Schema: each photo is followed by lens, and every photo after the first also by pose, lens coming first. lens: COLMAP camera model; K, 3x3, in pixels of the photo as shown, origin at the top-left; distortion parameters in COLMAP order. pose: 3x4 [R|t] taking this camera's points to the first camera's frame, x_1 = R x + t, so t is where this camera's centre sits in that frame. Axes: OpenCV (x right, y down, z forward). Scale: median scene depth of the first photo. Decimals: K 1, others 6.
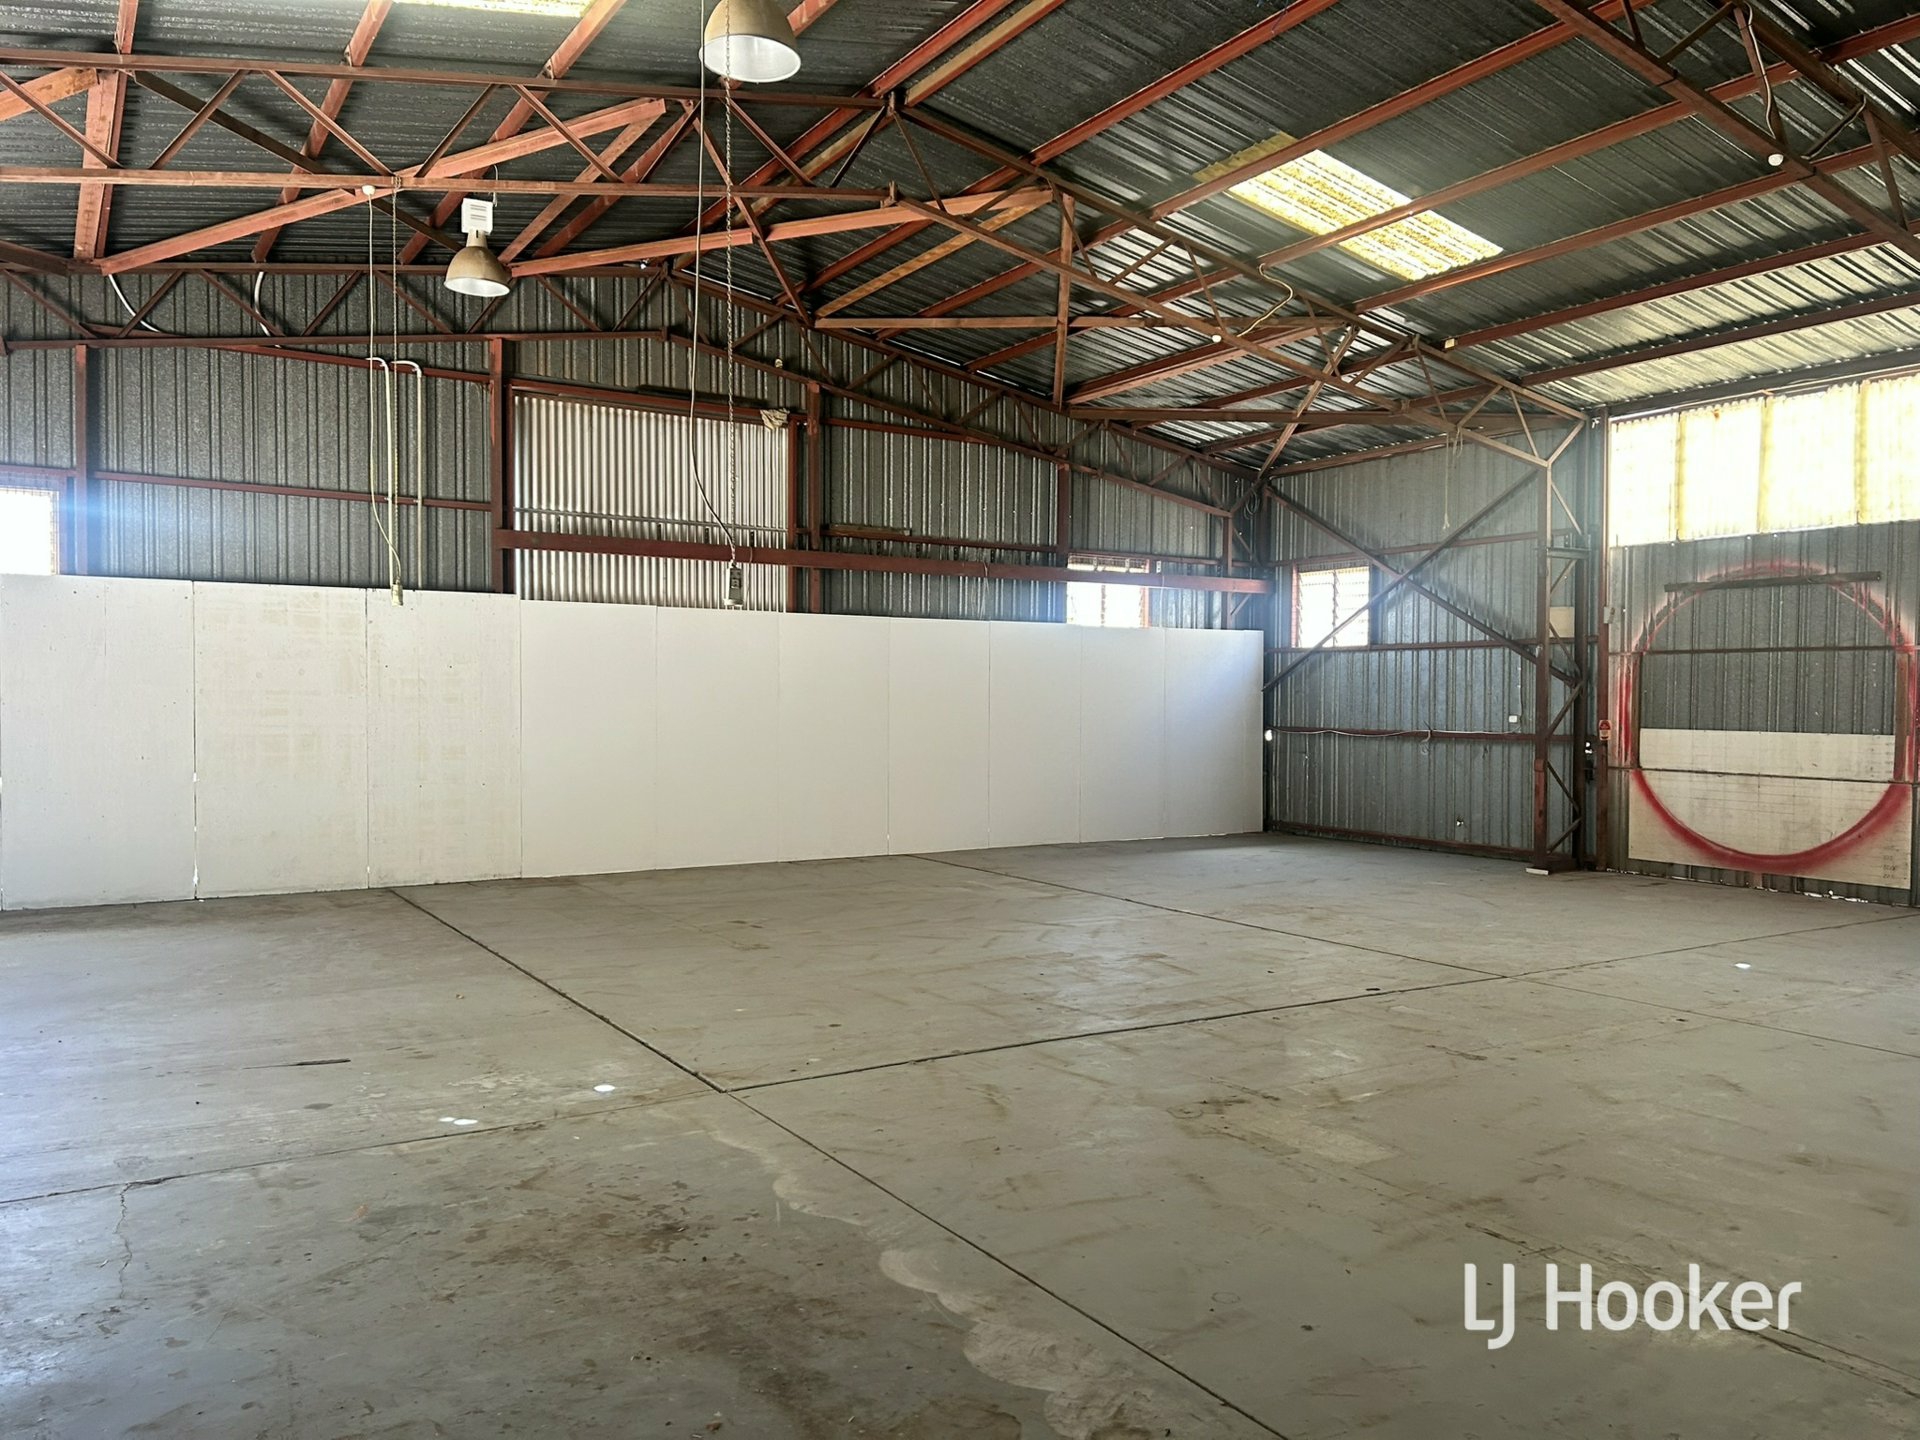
lens RADIAL K [[1425.1, 0, 968.1], [0, 1425.1, 727.6], [0, 0, 1]] dist [0.092523, -0.102502]
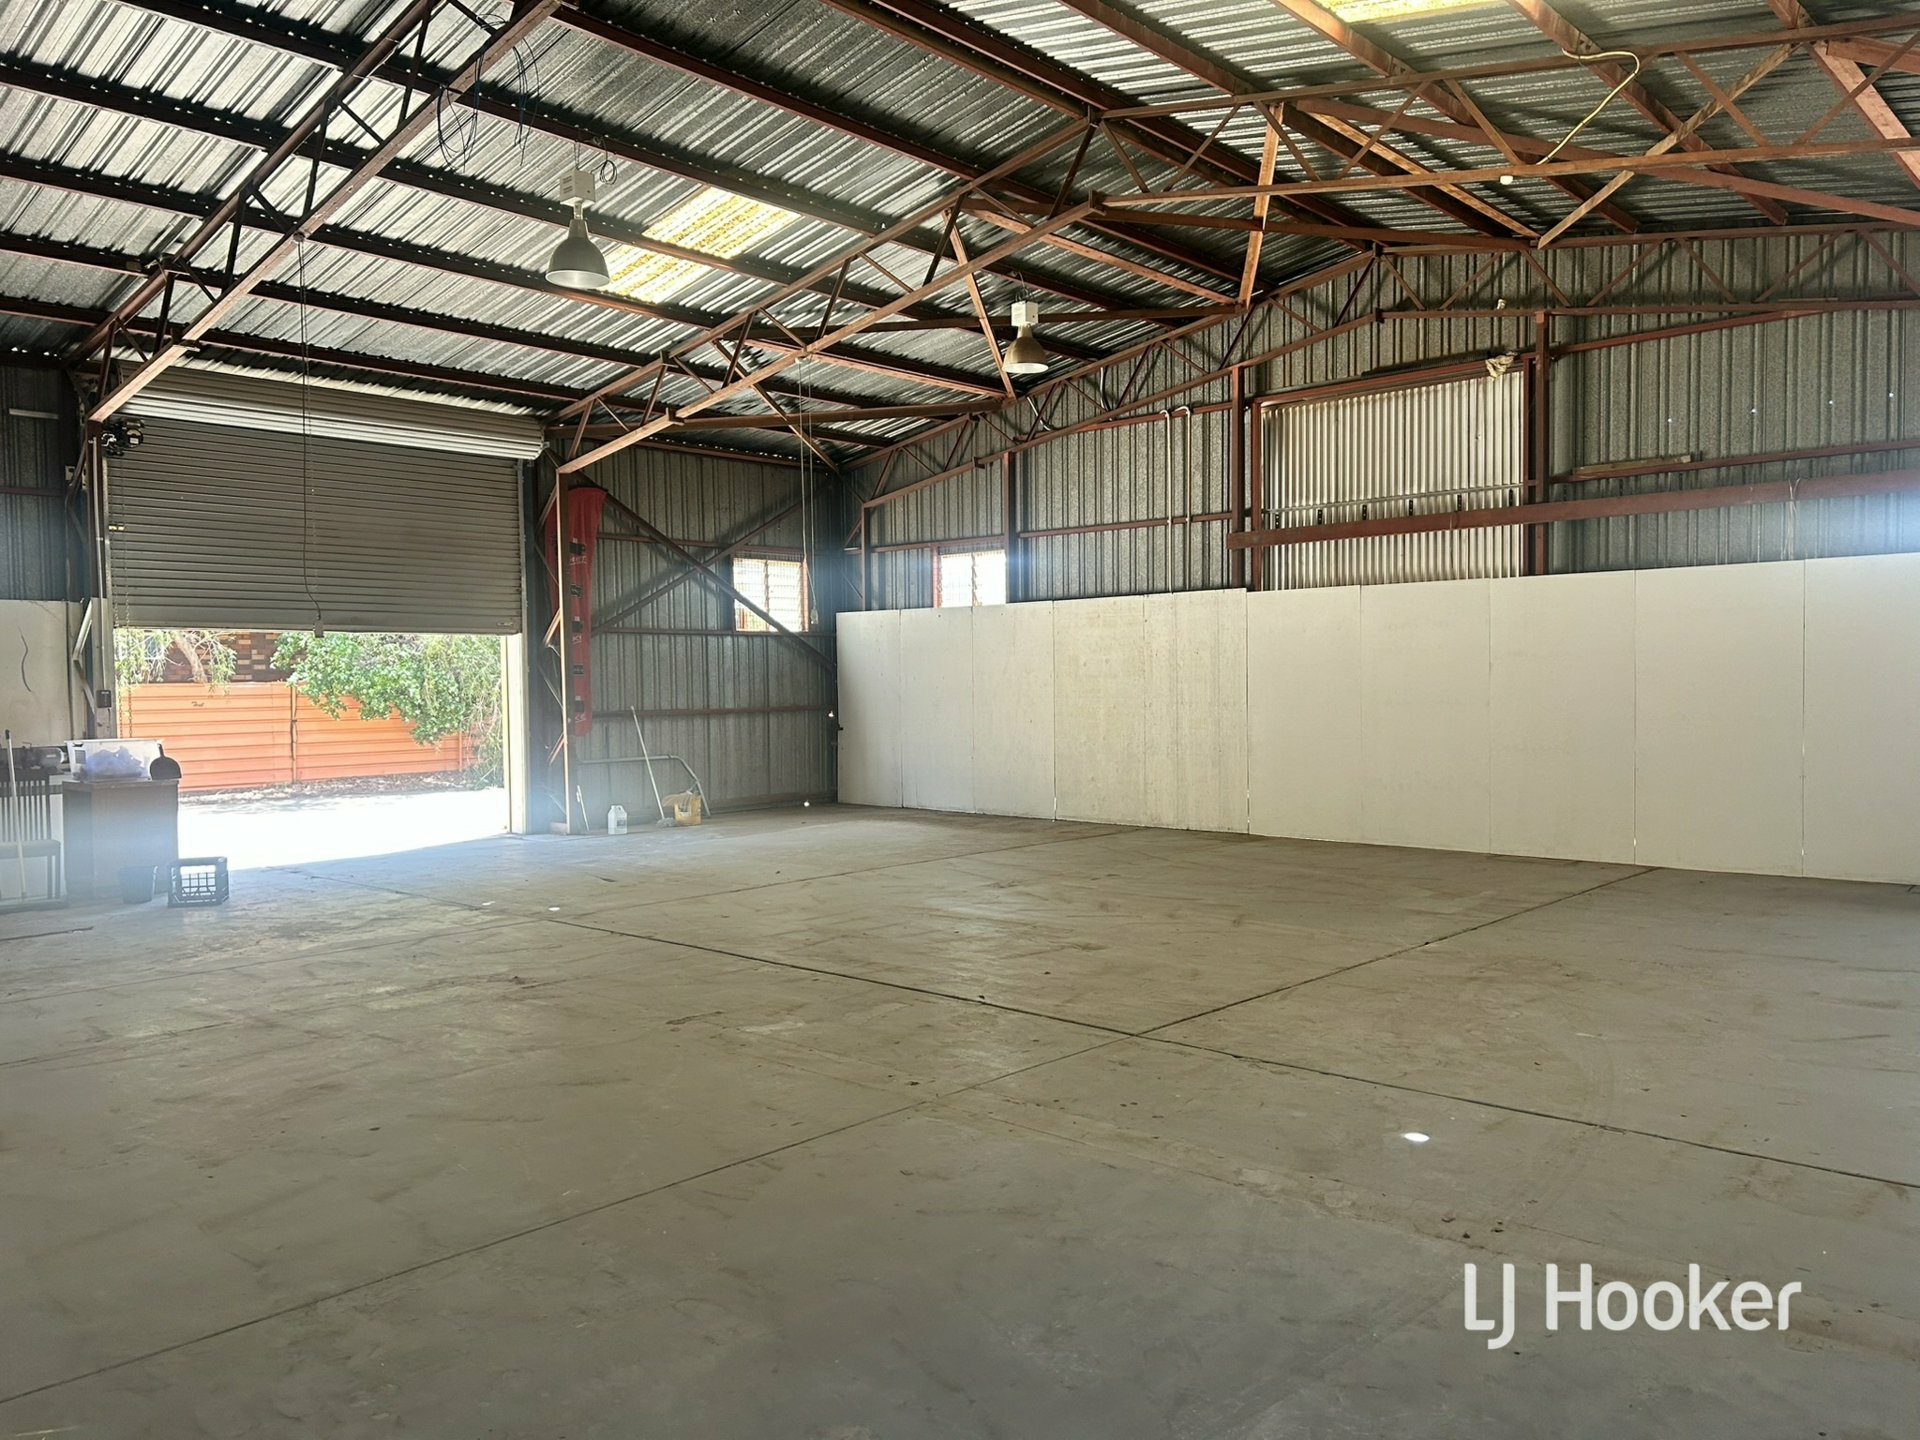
lens RADIAL K [[1425.1, 0, 968.1], [0, 1425.1, 727.6], [0, 0, 1]] dist [0.092523, -0.102502]
pose [[0.261813, 0.023249, -0.964839, 0.688412], [-0.007320, 0.999729, 0.022103, -0.004525], [0.965091, 0.001276, 0.261912, 0.456686]]
